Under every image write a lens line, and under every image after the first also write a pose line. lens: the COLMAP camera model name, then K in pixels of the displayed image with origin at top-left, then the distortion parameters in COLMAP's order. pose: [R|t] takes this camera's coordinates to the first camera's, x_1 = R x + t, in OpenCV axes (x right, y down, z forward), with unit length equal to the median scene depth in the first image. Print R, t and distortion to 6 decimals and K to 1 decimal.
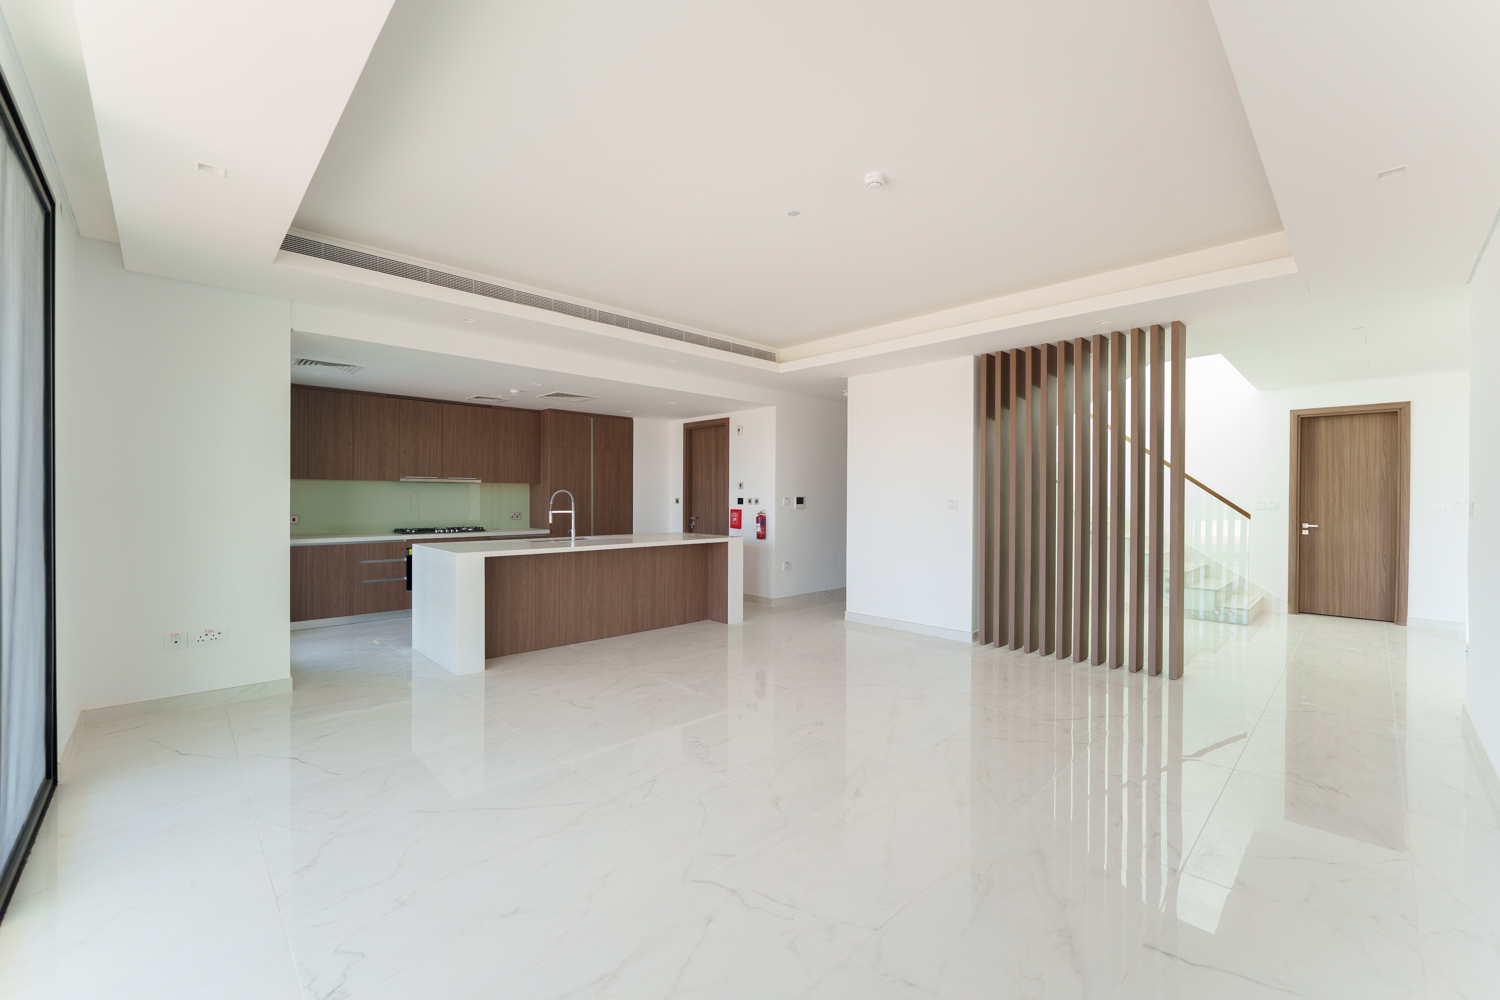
lens RADIAL K [[603.2, 0, 751.5], [0, 603.2, 501.3], [0, 0, 1]] dist [-0.000890, -0.000053]
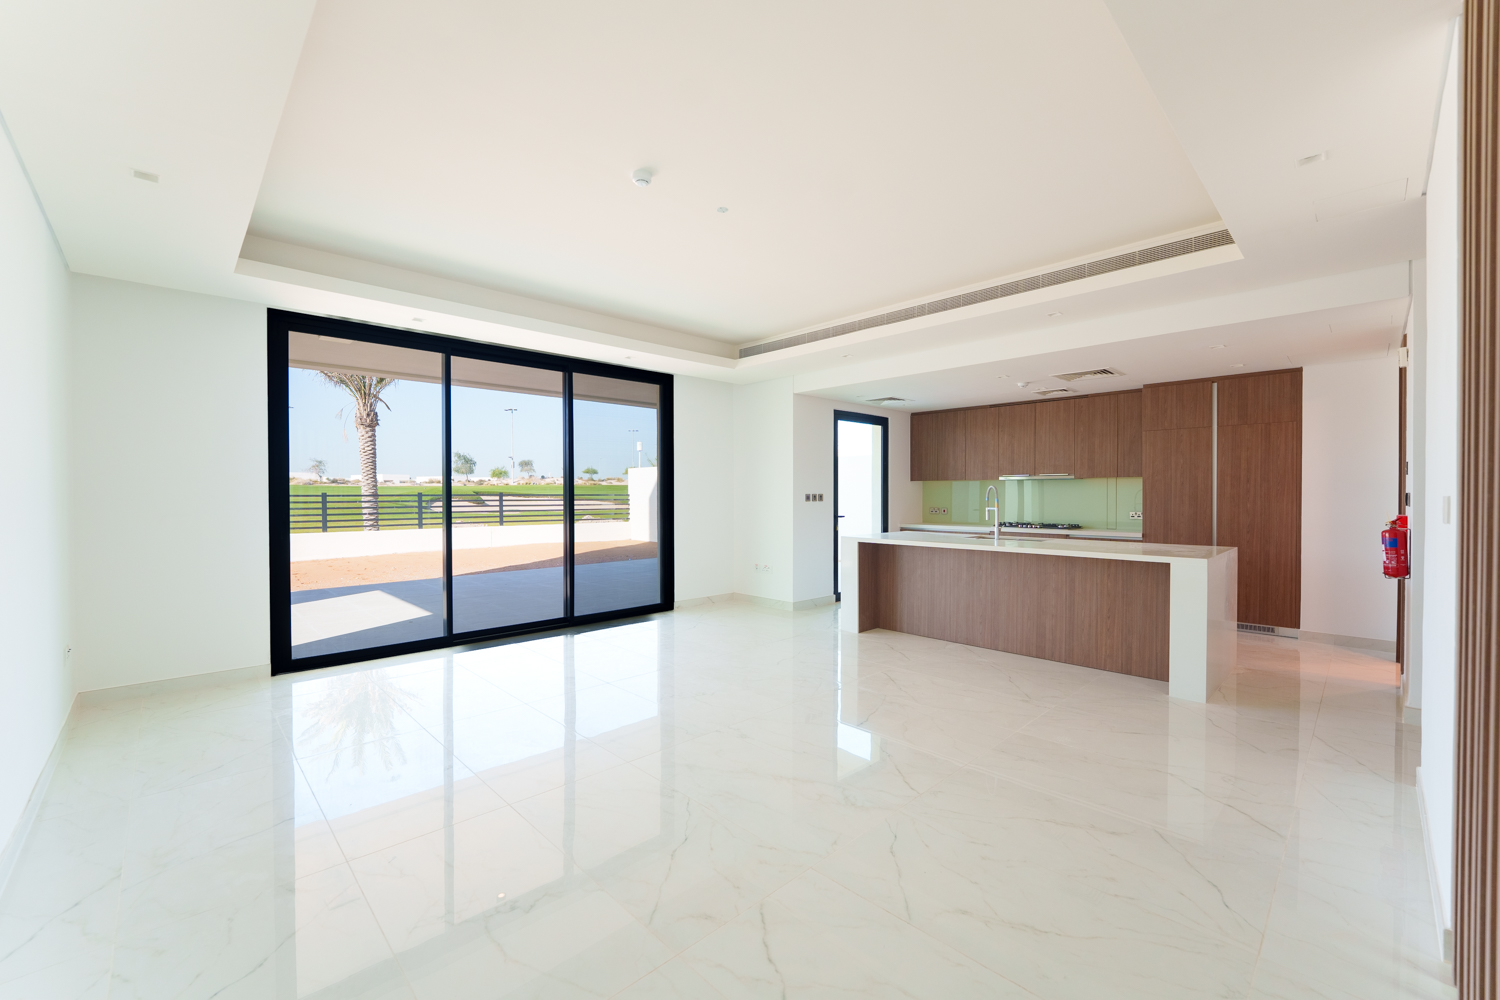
lens RADIAL K [[603.2, 0, 751.5], [0, 603.2, 501.3], [0, 0, 1]] dist [-0.000890, -0.000053]
pose [[0.006188, 0.008358, -0.999946, 0.575787], [-0.004232, 0.999956, 0.008331, -0.000495], [0.999972, 0.004181, 0.006223, 0.558441]]
